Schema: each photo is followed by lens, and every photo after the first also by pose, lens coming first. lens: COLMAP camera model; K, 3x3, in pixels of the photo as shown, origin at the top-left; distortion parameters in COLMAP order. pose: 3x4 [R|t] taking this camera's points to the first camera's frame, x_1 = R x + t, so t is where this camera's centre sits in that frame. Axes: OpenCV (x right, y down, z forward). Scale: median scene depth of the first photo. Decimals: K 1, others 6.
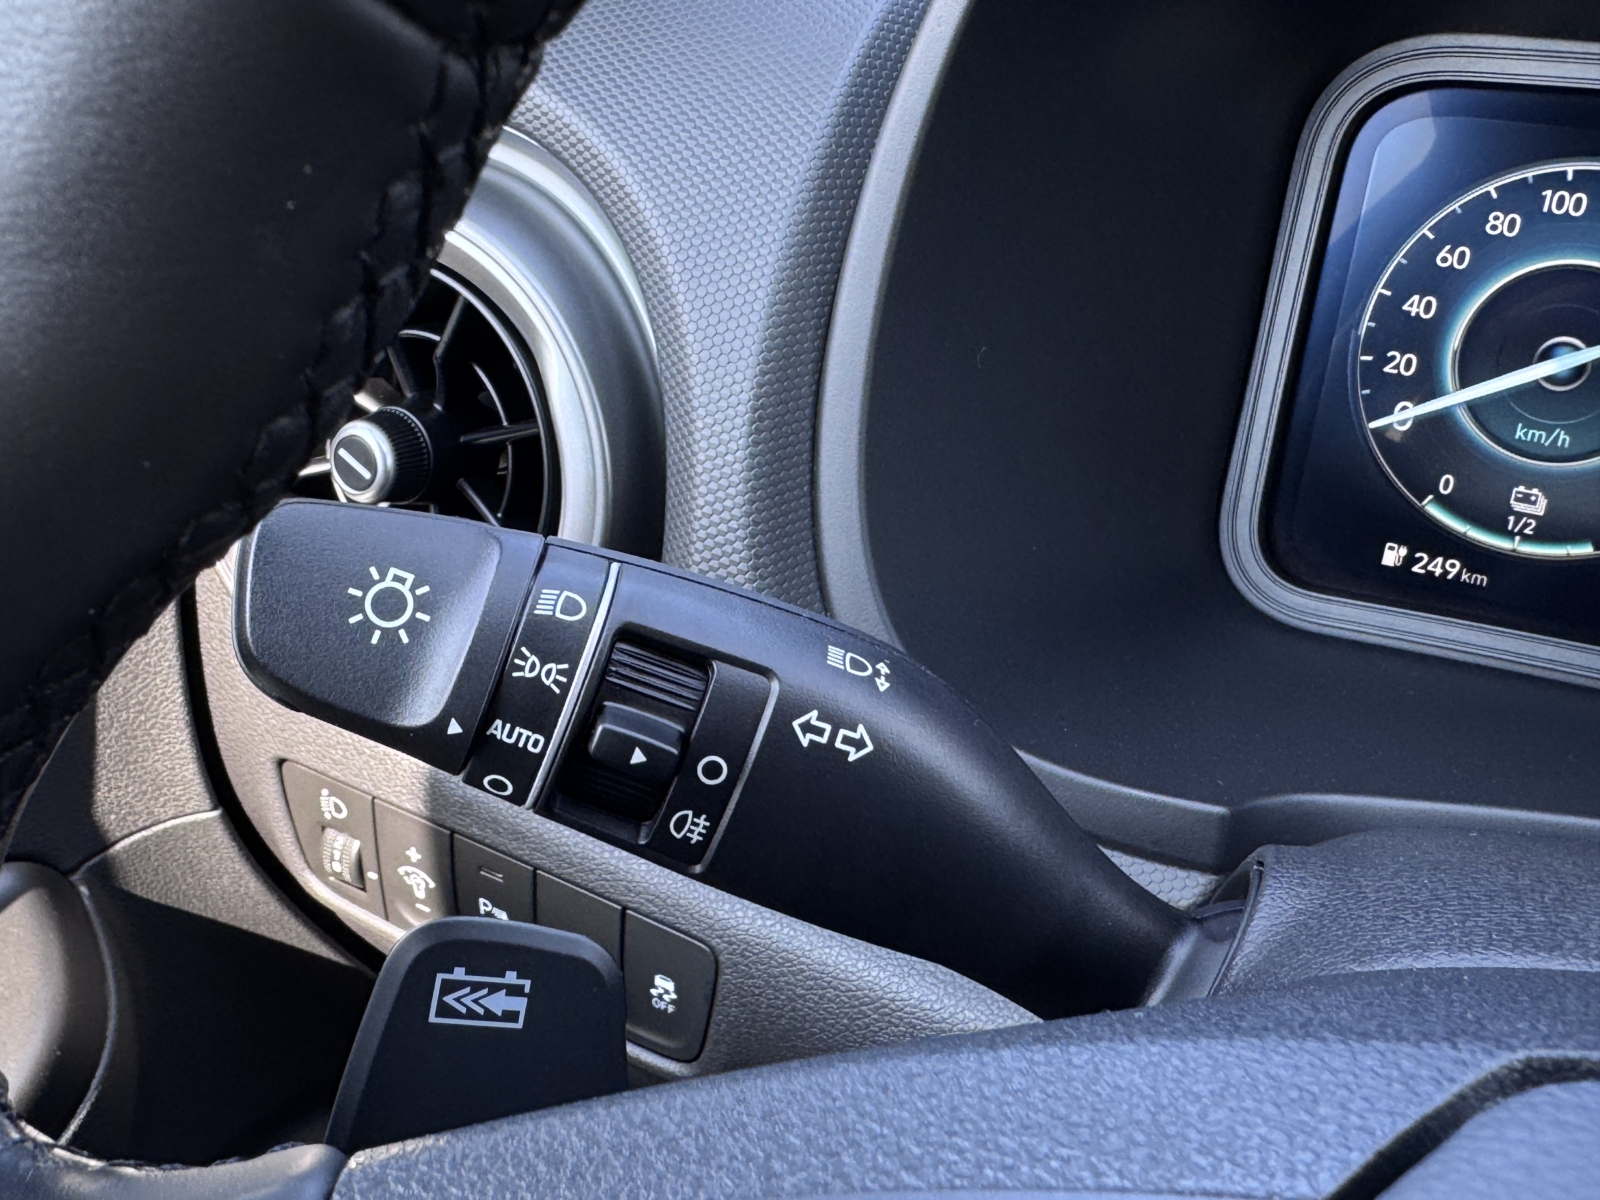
lens RADIAL K [[1740.8, 0, 700.1], [0, 1740.8, 590.4], [0, 0, 1]] dist [0.012512, 0.000000]
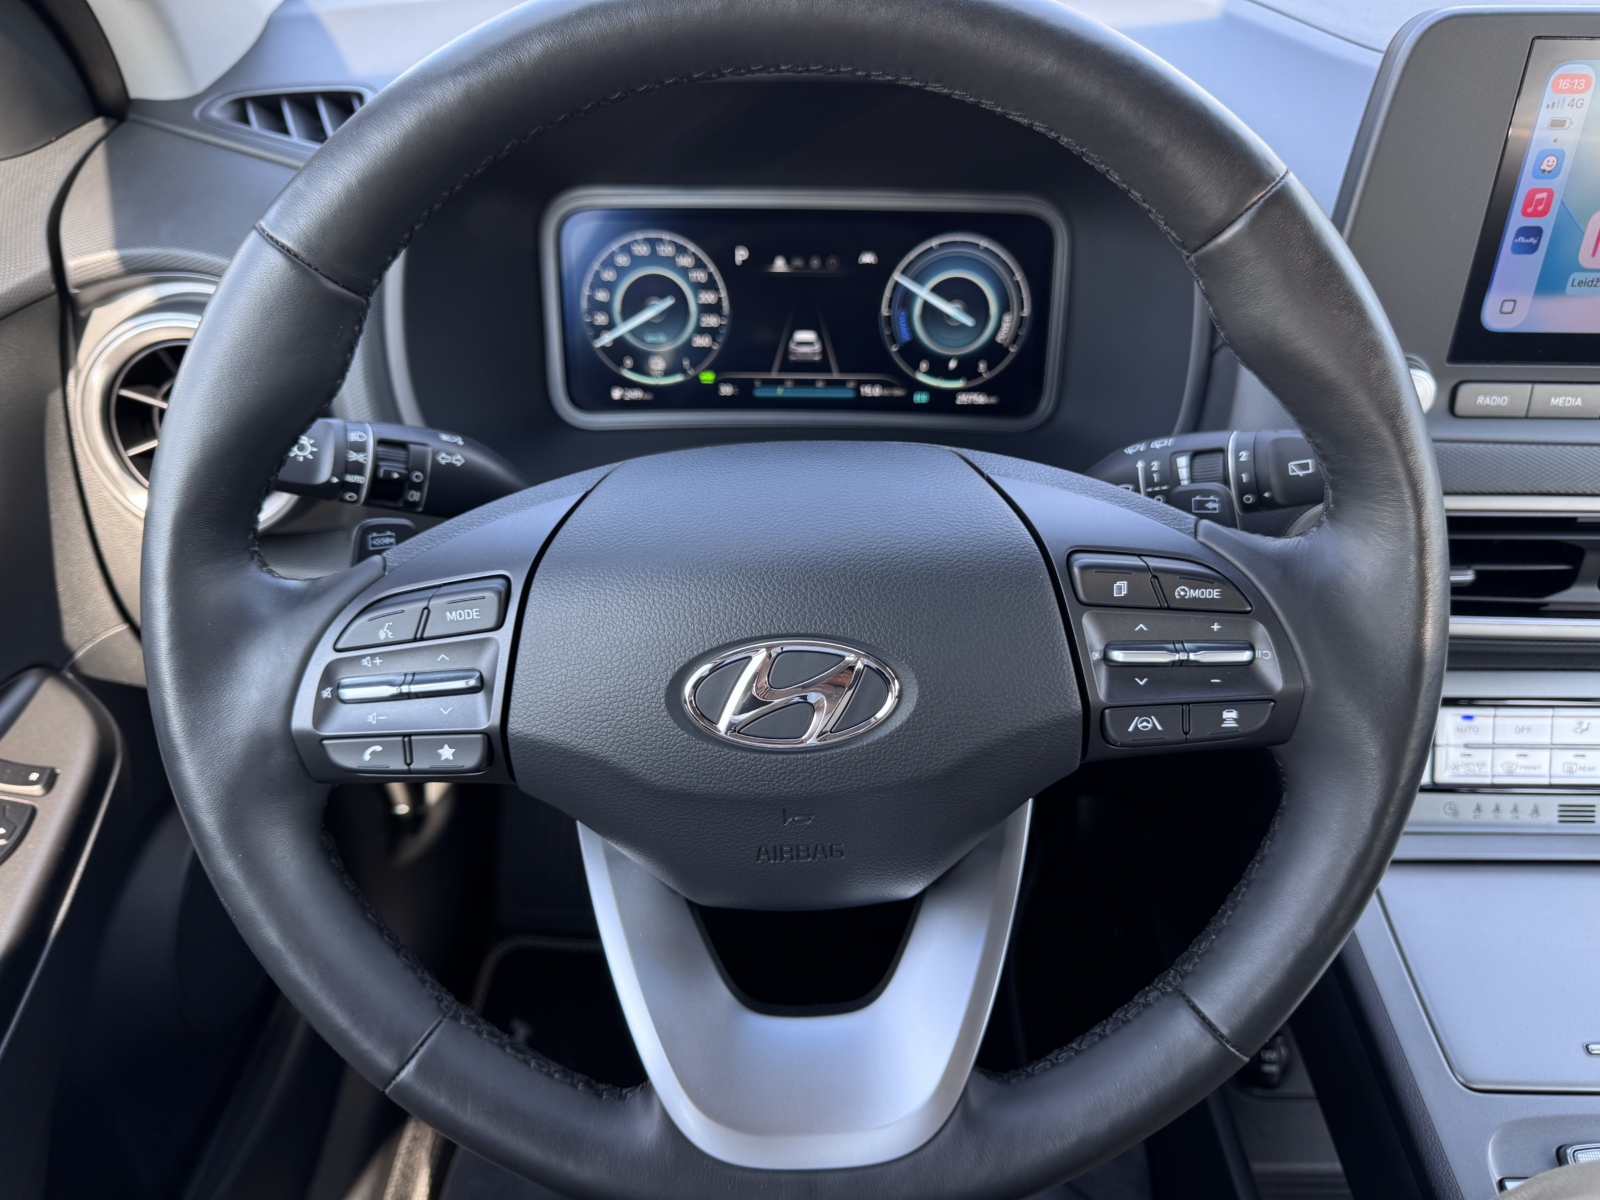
lens RADIAL K [[1113.1, 0, 810.0], [0, 1113.1, 624.6], [0, 0, 1]] dist [-0.005211, -0.018747]
pose [[0.853539, -0.277251, 0.441139, -0.192260], [0.221720, 0.959458, 0.174013, 0.089109], [-0.471499, -0.050718, 0.880407, -0.642058]]
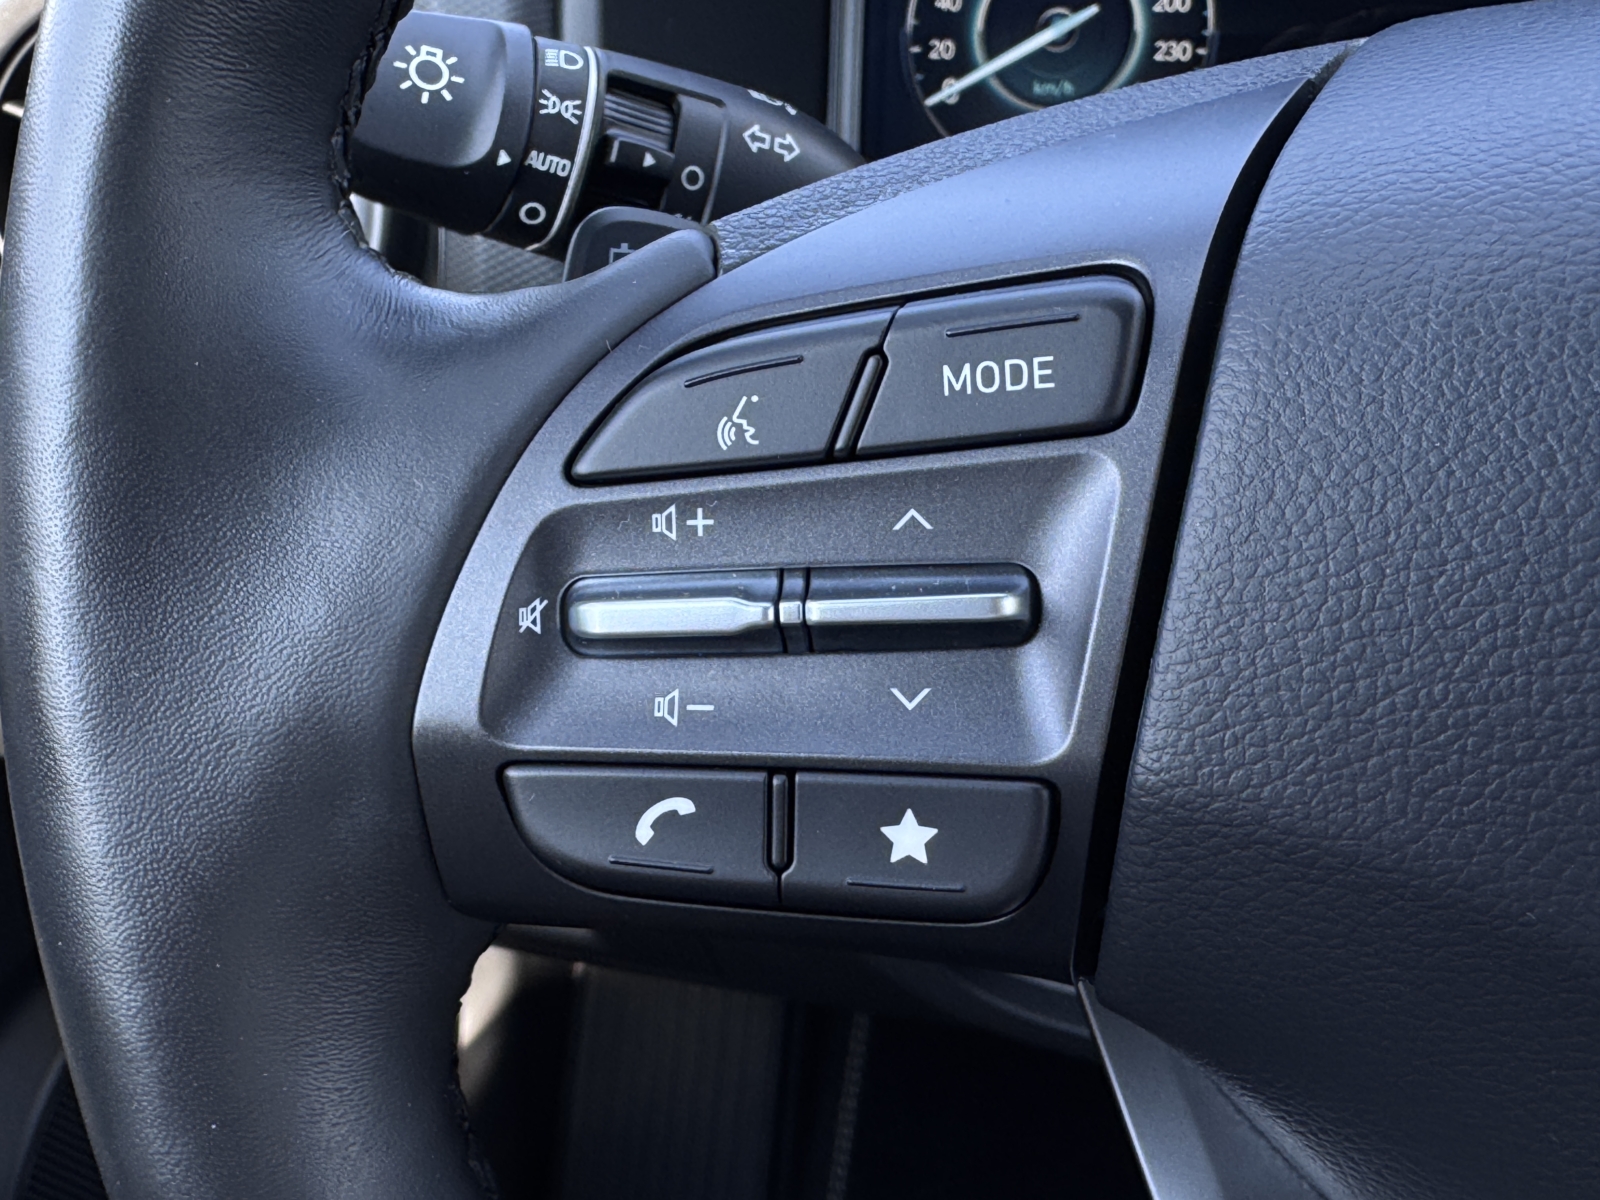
lens RADIAL K [[1699.2, 0, 700.7], [0, 1699.2, 572.3], [0, 0, 1]] dist [0.022675, 0.000000]
pose [[0.930162, -0.174568, 0.322994, -0.239507], [0.177688, 0.983883, 0.020050, 0.195855], [-0.321288, 0.038742, 0.946189, -0.110814]]
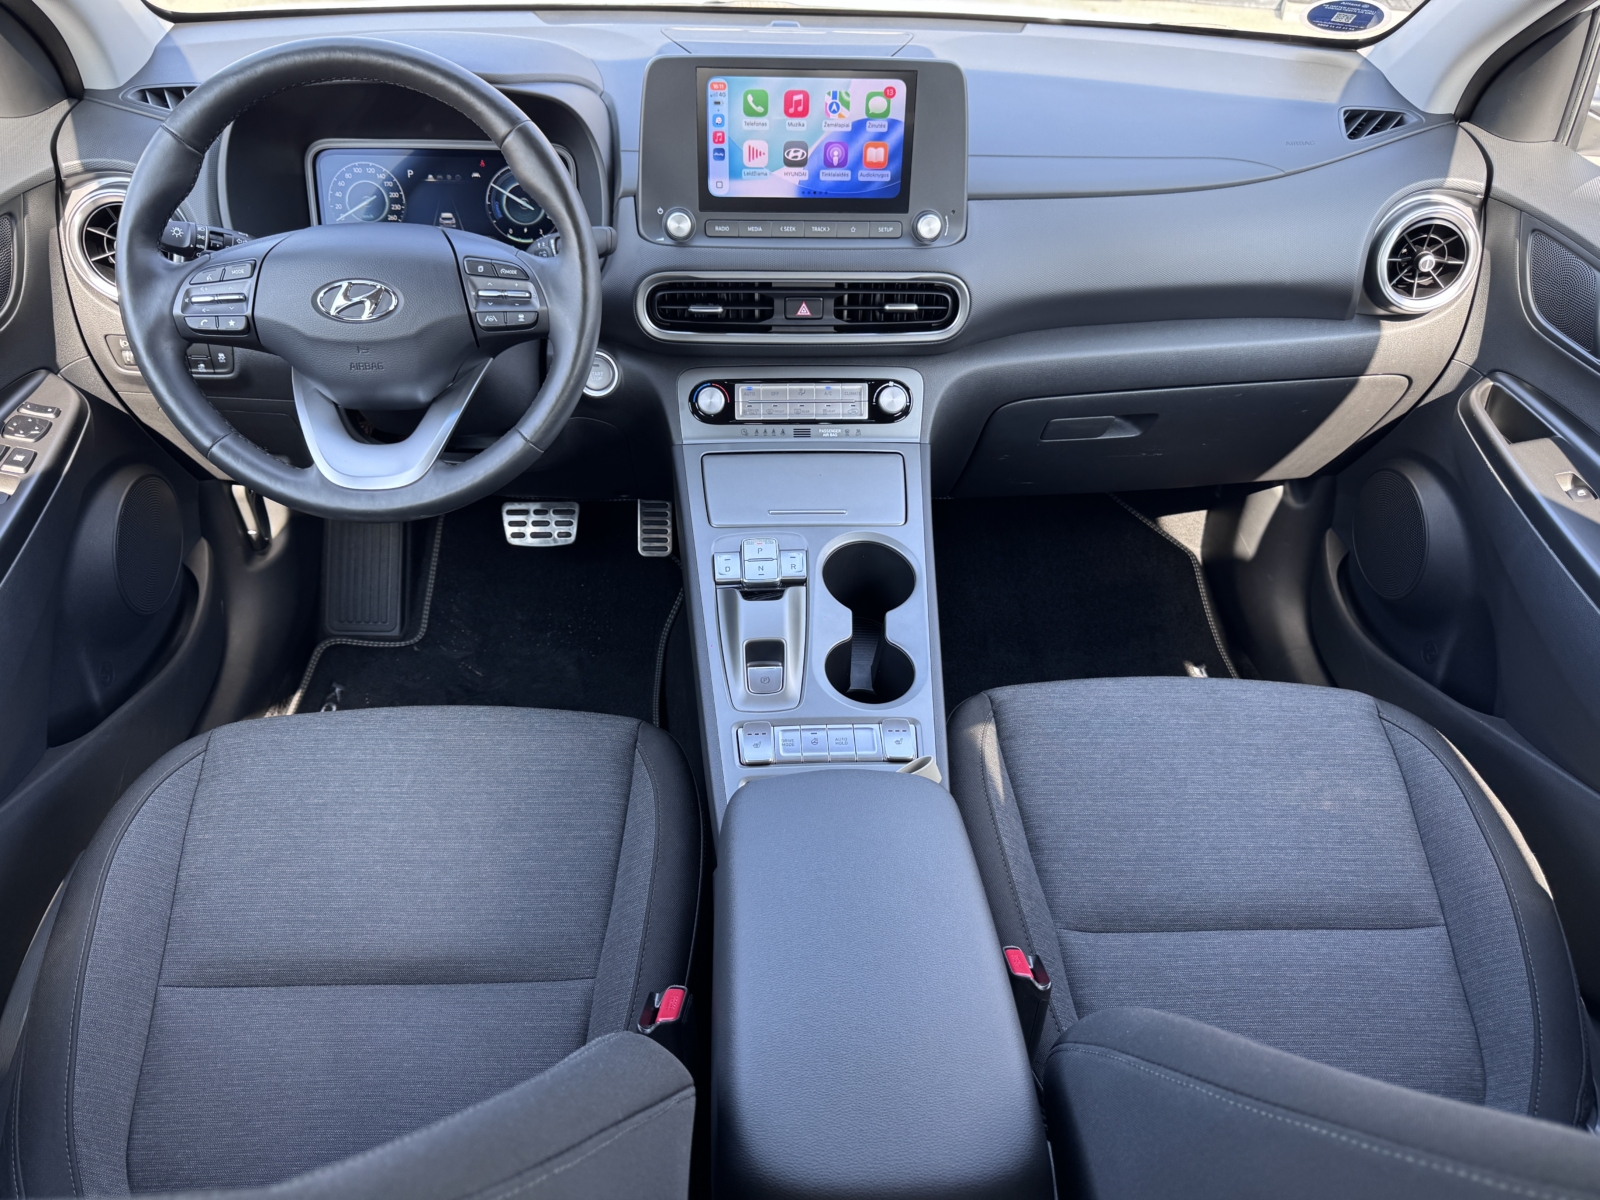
lens RADIAL K [[1113.1, 0, 794.3], [0, 1113.1, 634.3], [0, 0, 1]] dist [-0.005211, -0.018747]
pose [[0.814771, -0.298205, 0.497214, -0.484882], [0.227630, 0.953257, 0.198708, 0.716911], [-0.533229, -0.048721, 0.844567, -2.479541]]
